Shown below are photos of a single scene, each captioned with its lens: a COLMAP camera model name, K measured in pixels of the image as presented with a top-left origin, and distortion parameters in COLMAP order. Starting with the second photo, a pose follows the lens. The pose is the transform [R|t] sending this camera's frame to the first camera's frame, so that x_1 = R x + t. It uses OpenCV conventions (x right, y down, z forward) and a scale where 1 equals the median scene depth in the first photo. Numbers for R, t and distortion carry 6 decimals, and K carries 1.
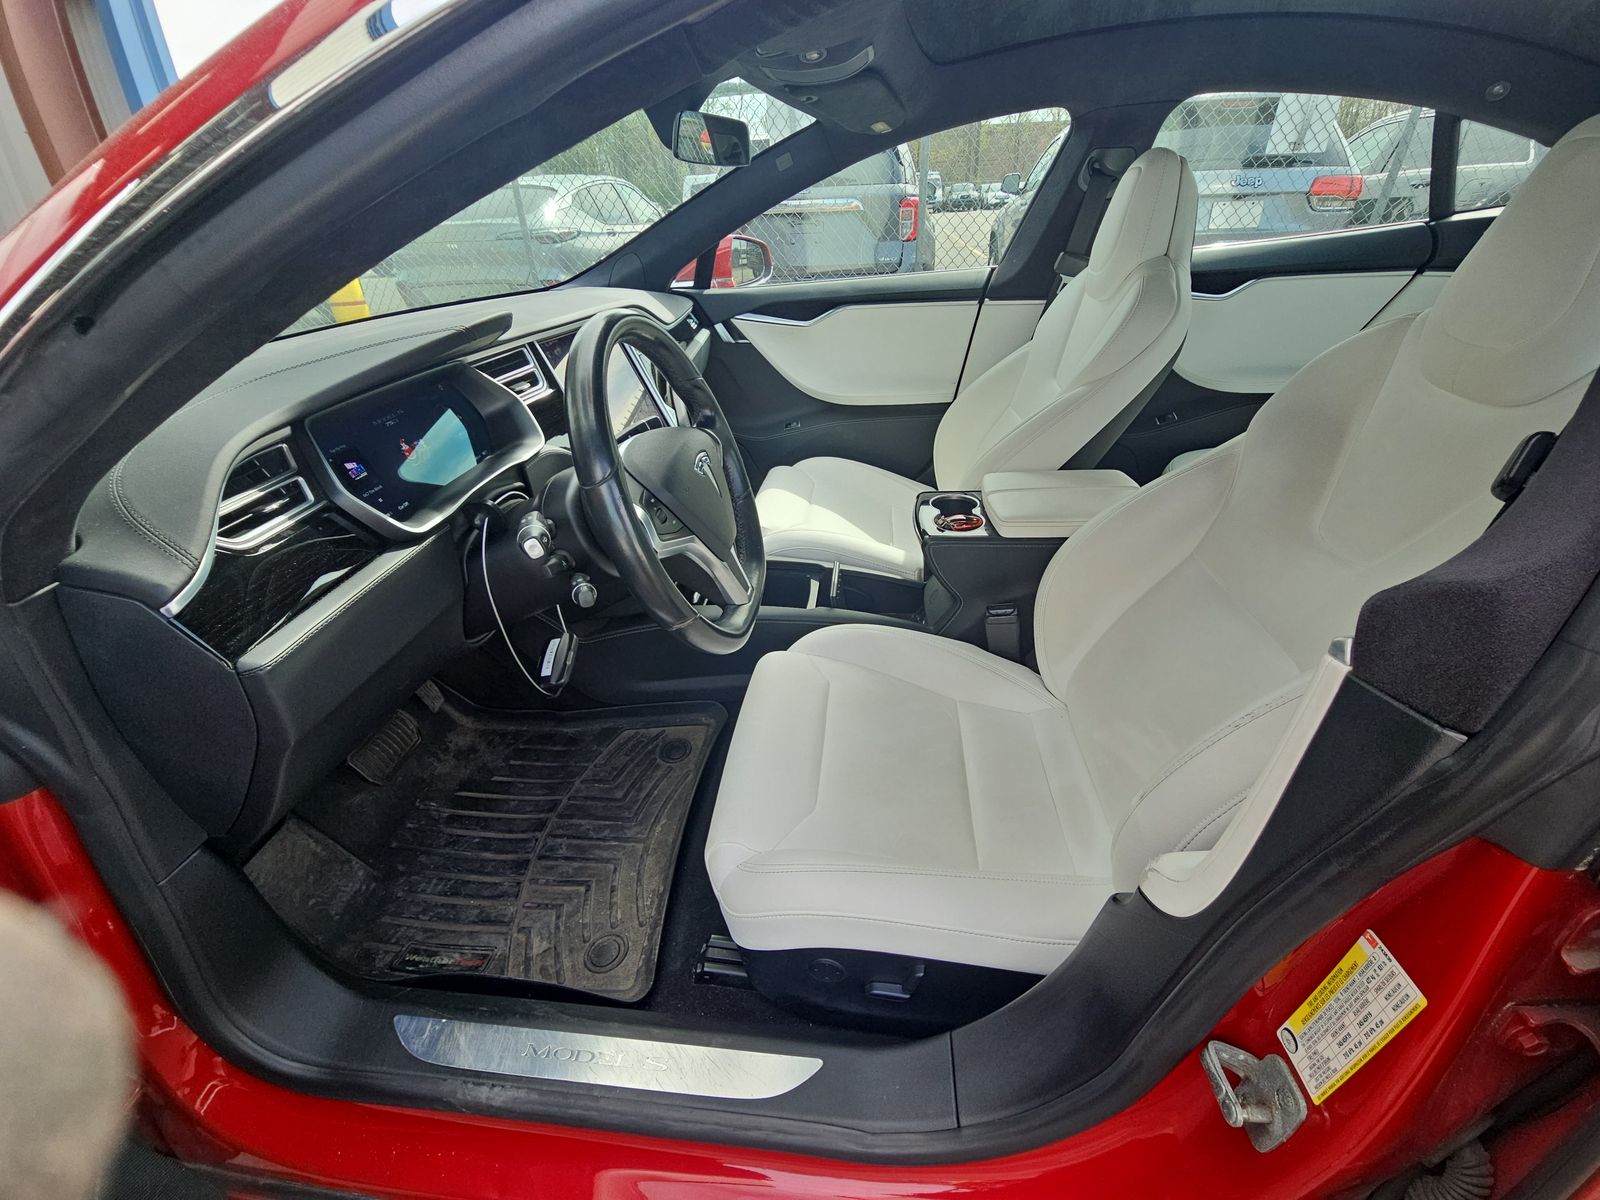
lens RADIAL K [[658.6, 0, 790.7], [0, 658.6, 577.2], [0, 0, 1]] dist [0.018496, -0.018408]
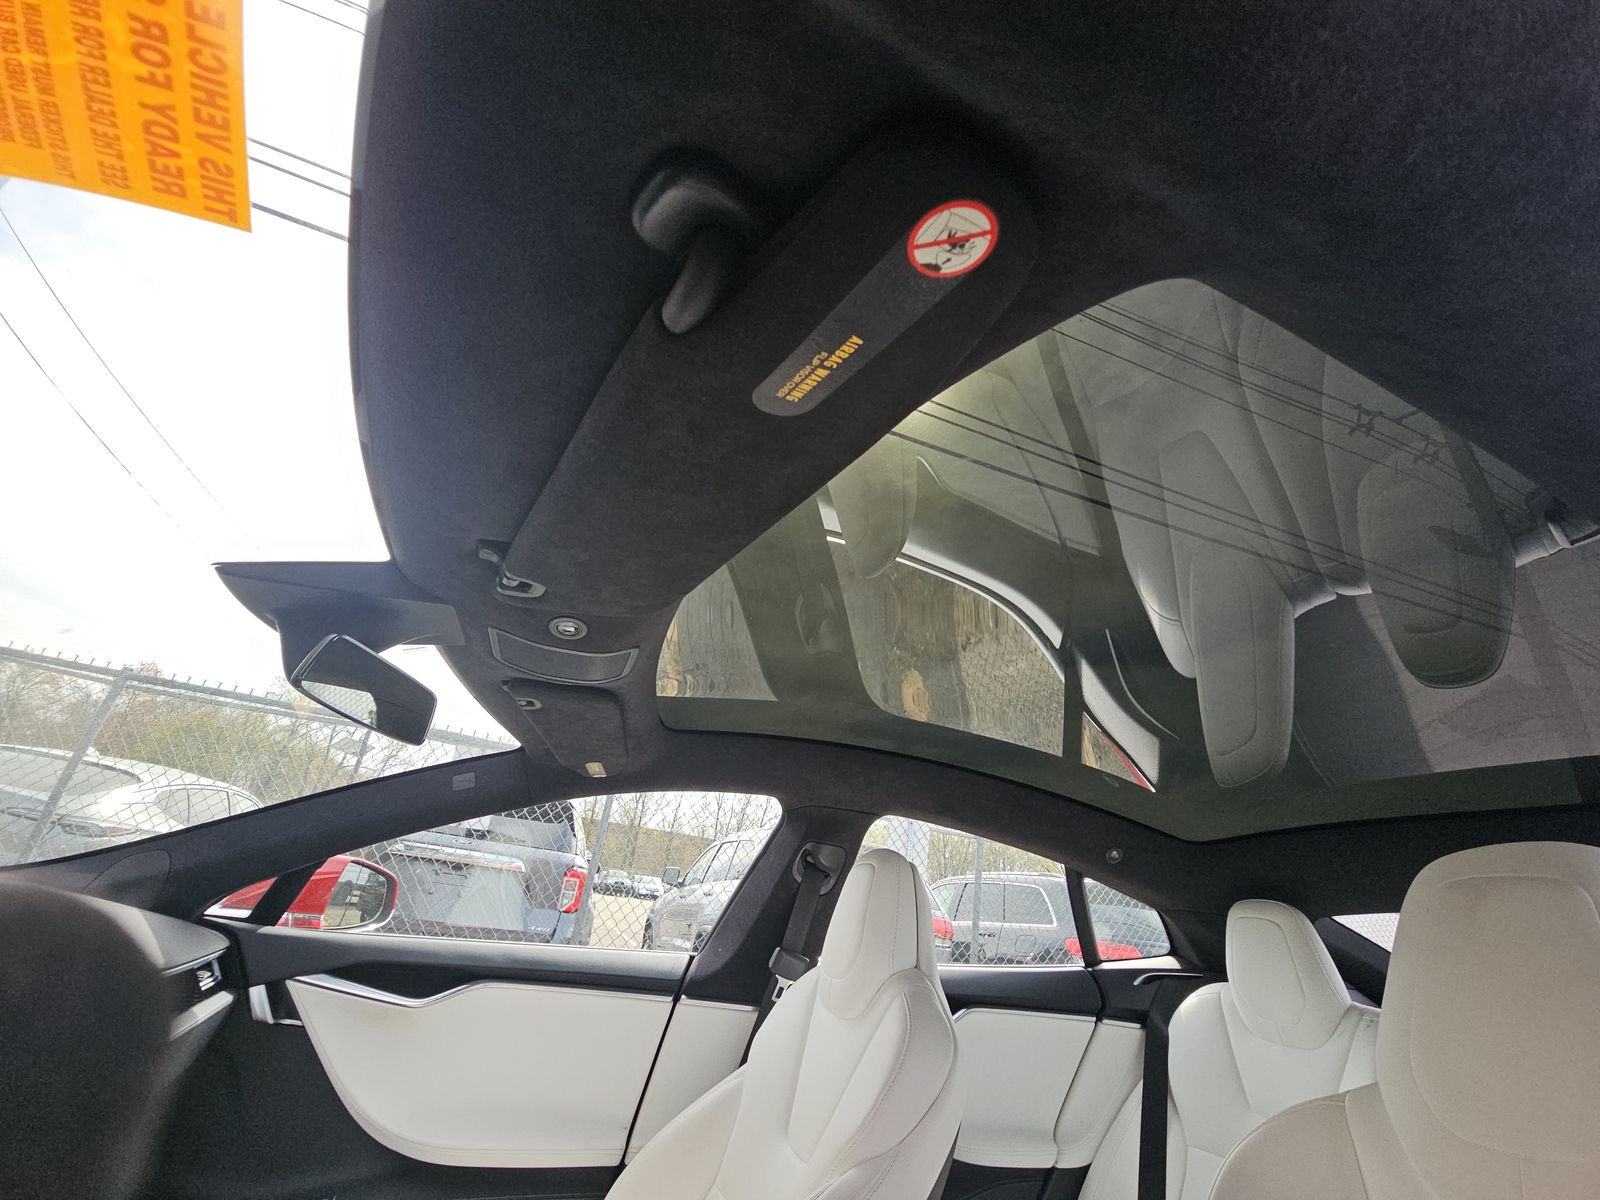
lens RADIAL K [[669.1, 0, 802.9], [0, 669.1, 596.2], [0, 0, 1]] dist [0.023454, -0.017765]
pose [[0.878791, 0.327886, 0.346724, -0.004340], [0.080217, 0.614730, -0.784648, -0.087375], [-0.470417, 0.717355, 0.513917, 0.212995]]
